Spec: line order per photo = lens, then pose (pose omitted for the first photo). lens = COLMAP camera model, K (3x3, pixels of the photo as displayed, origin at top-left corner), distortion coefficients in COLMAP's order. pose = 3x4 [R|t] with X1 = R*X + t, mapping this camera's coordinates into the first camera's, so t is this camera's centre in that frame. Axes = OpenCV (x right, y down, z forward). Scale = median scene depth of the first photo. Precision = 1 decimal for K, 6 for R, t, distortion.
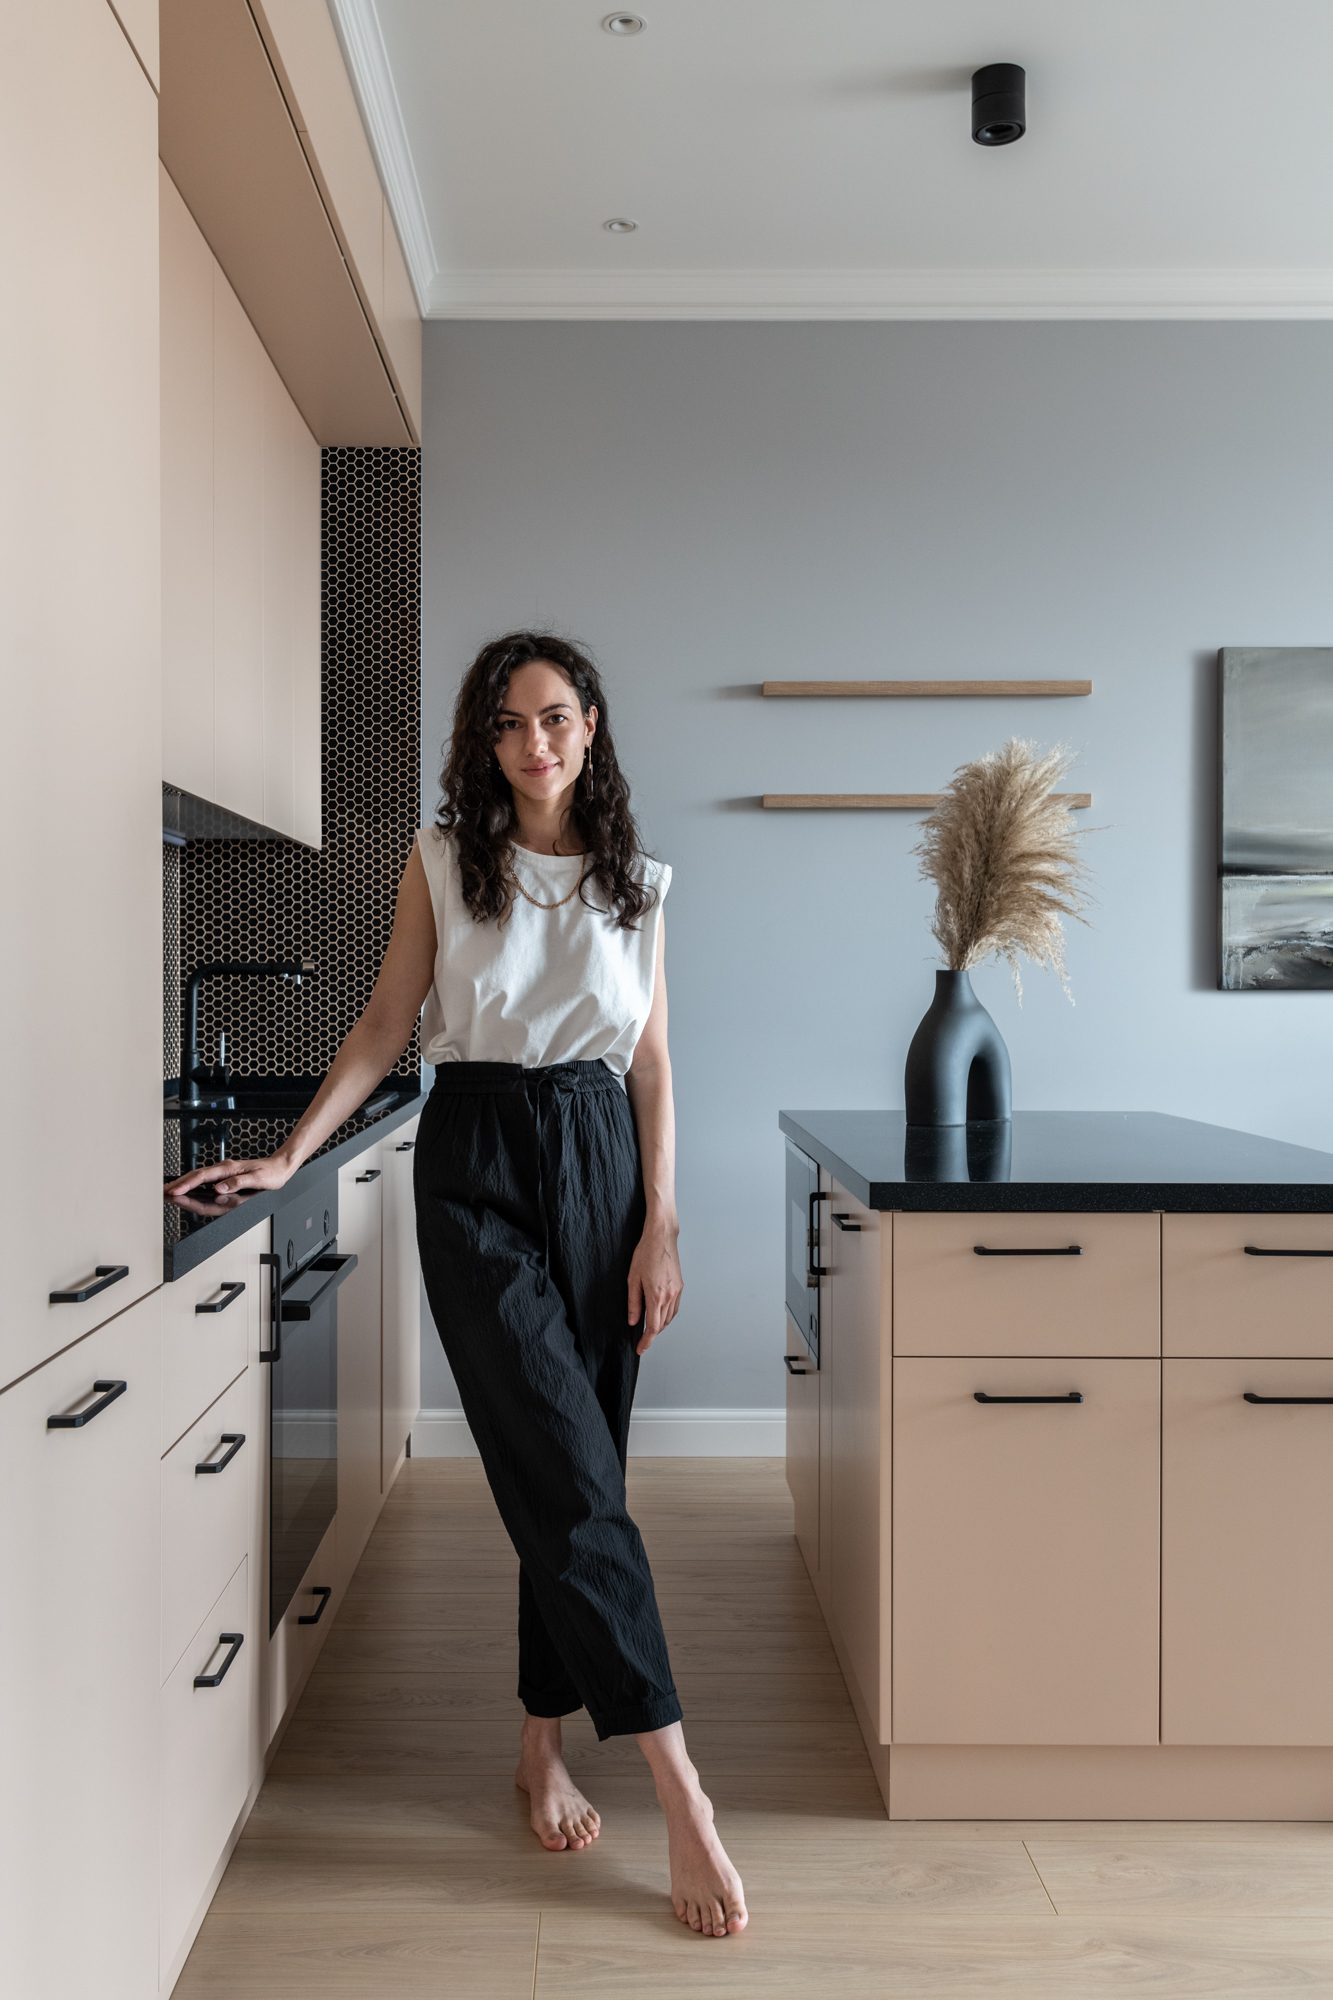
lens RADIAL K [[1825.7, 0, 664.5], [0, 1825.7, 998.0], [0, 0, 1]] dist [0.000370, 0.000000]
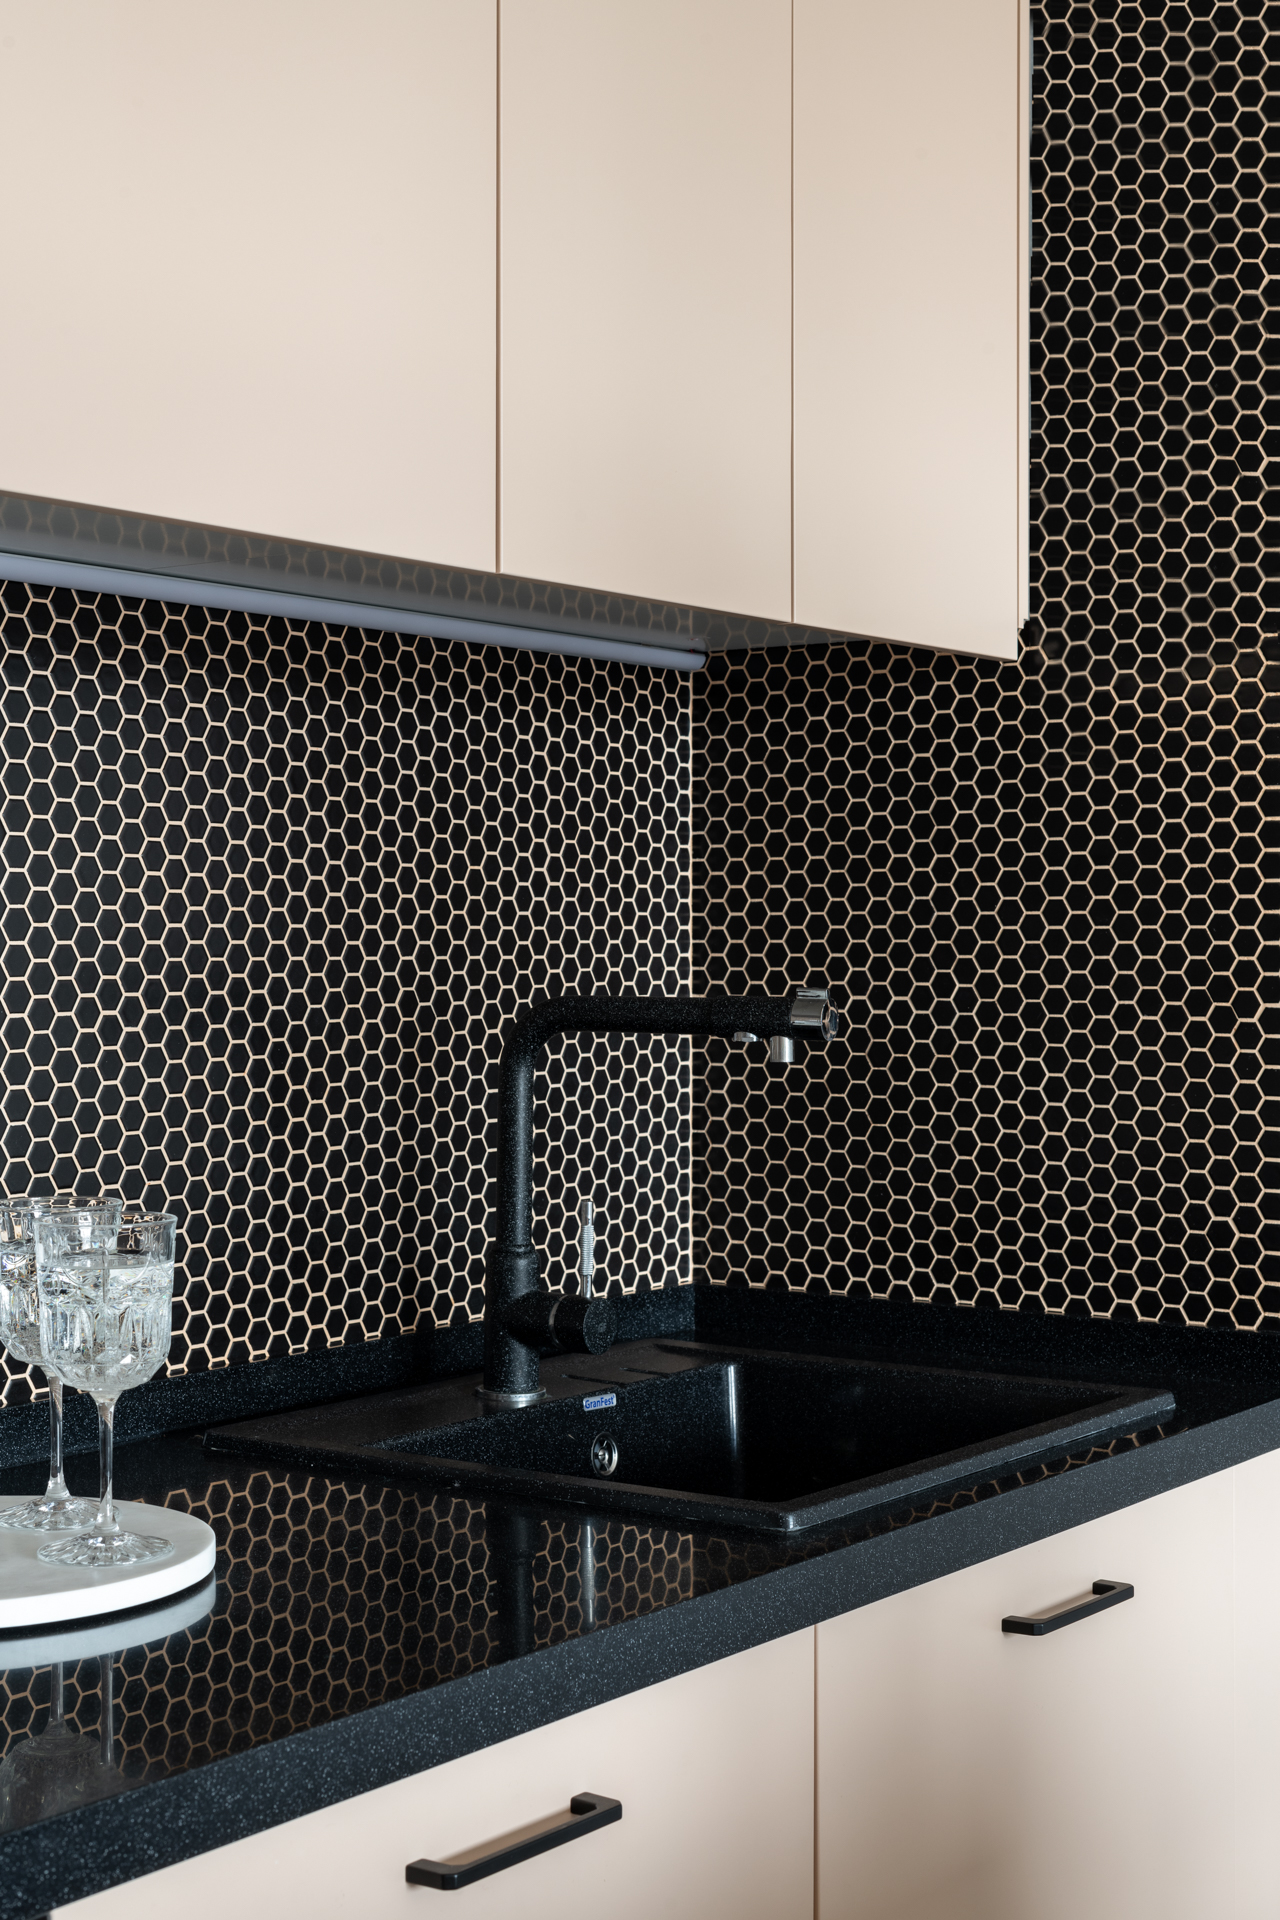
lens RADIAL K [[2778.0, 0, 639.8], [0, 2778.0, 954.8], [0, 0, 1]] dist [0.002125, 0.000000]
pose [[0.793513, 0.003886, -0.608540, 0.074888], [-0.005934, 0.999981, -0.001352, -0.023962], [0.608524, 0.004684, 0.793522, 0.537750]]
